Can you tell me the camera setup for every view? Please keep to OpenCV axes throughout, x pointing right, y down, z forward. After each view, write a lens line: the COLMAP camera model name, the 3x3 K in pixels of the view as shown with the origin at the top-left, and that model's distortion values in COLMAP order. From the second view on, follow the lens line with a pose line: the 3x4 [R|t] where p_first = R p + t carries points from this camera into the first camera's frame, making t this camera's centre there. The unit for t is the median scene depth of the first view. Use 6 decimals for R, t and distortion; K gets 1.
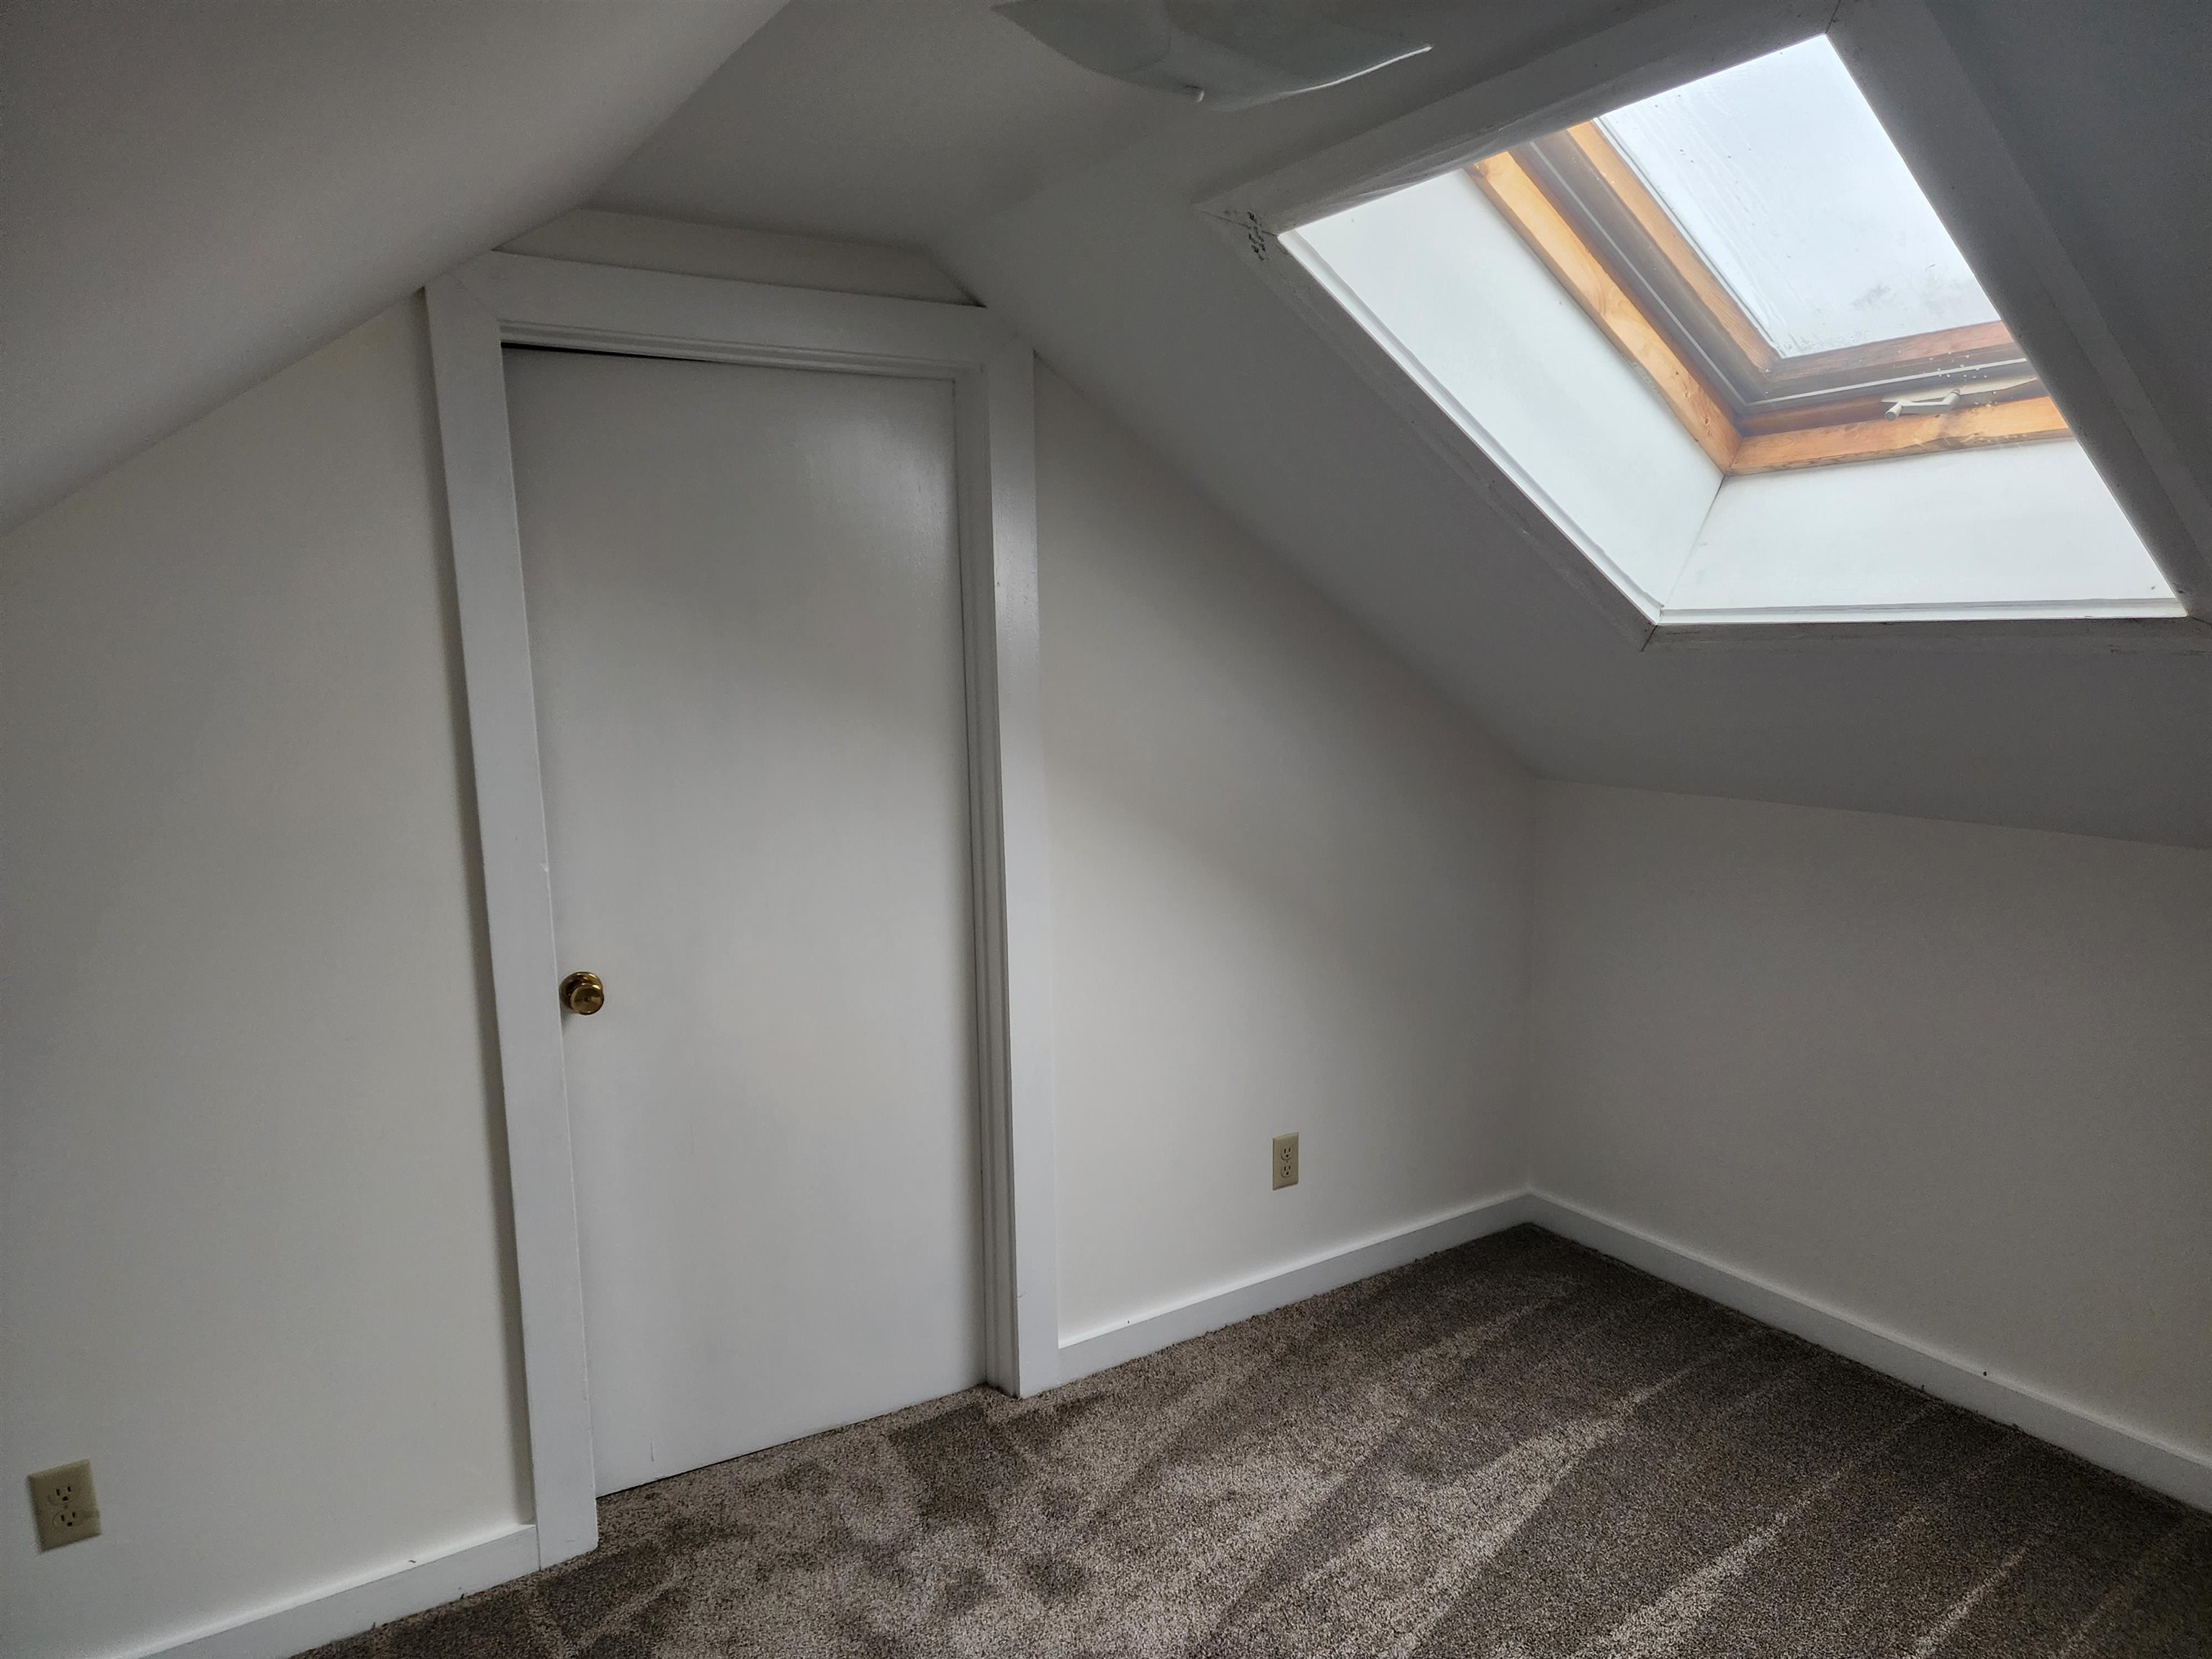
lens RADIAL K [[1487.4, 0, 1128.7], [0, 1487.4, 874.0], [0, 0, 1]] dist [0.074806, -0.066659]
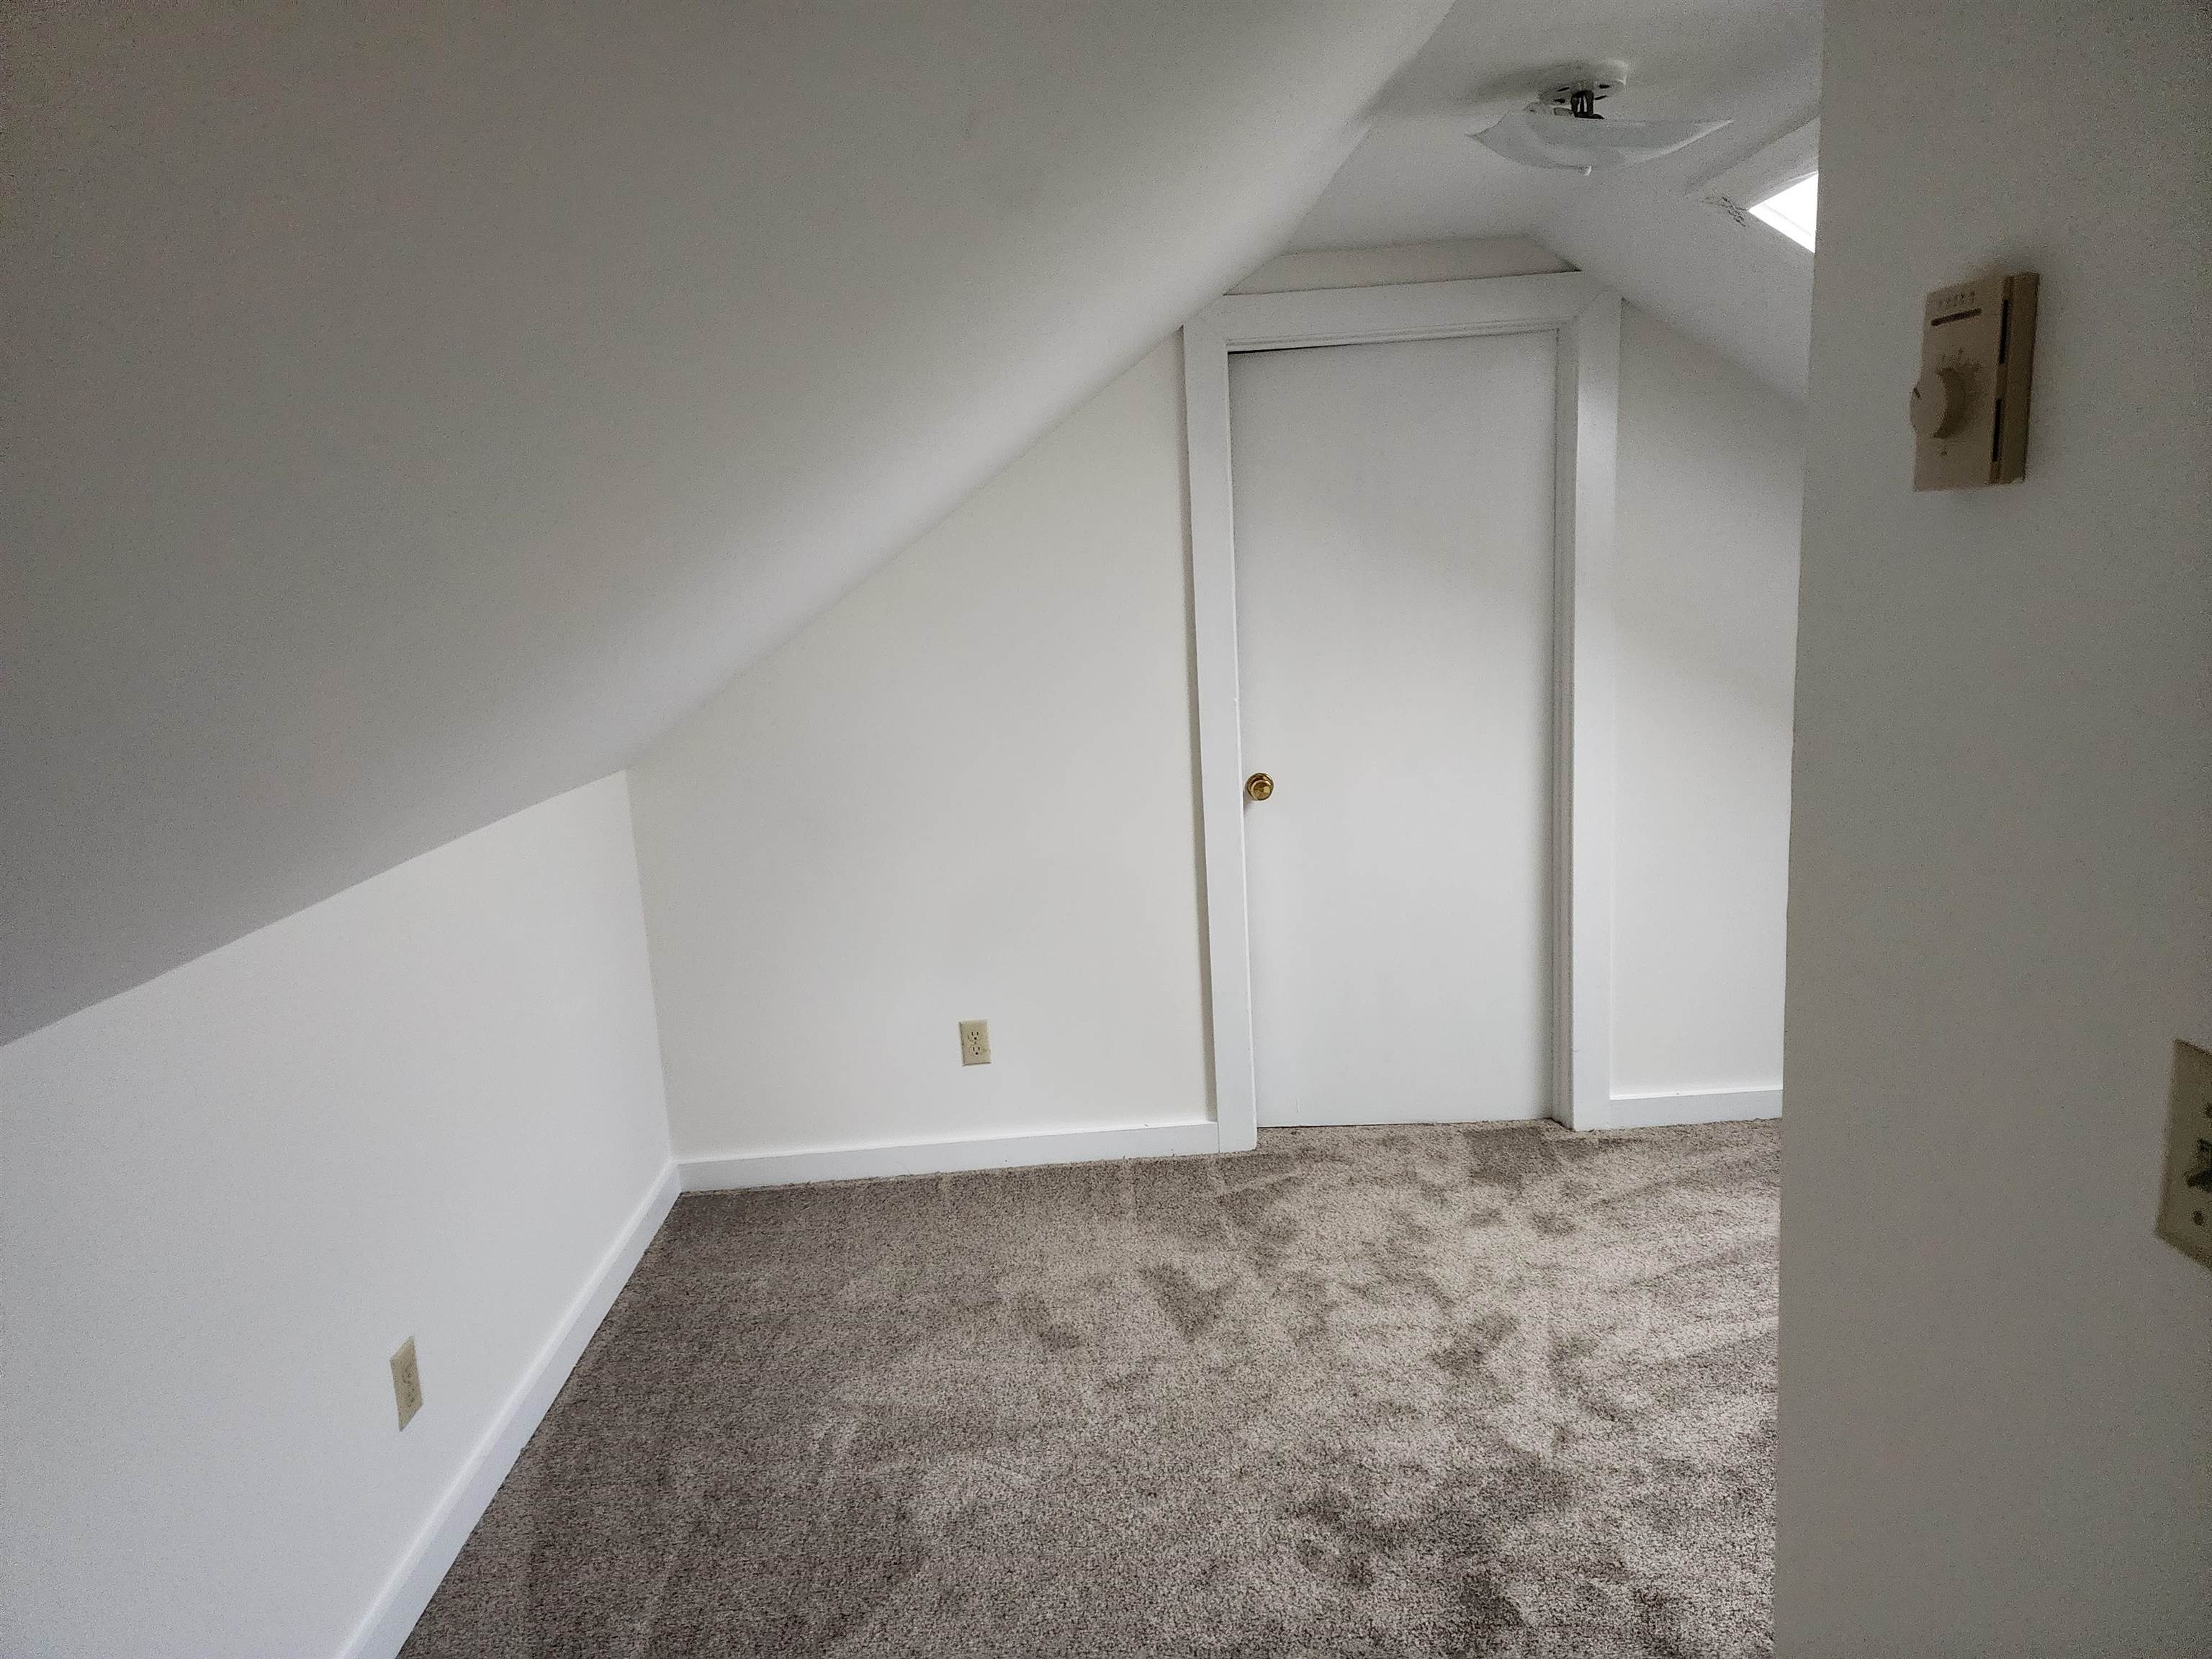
lens RADIAL K [[1487.4, 0, 1128.7], [0, 1487.4, 874.0], [0, 0, 1]] dist [0.074806, -0.066659]
pose [[0.860224, 0.065397, -0.505705, 0.277572], [-0.034987, 0.996974, 0.069413, 0.062390], [0.508714, -0.042018, 0.859909, -0.346578]]
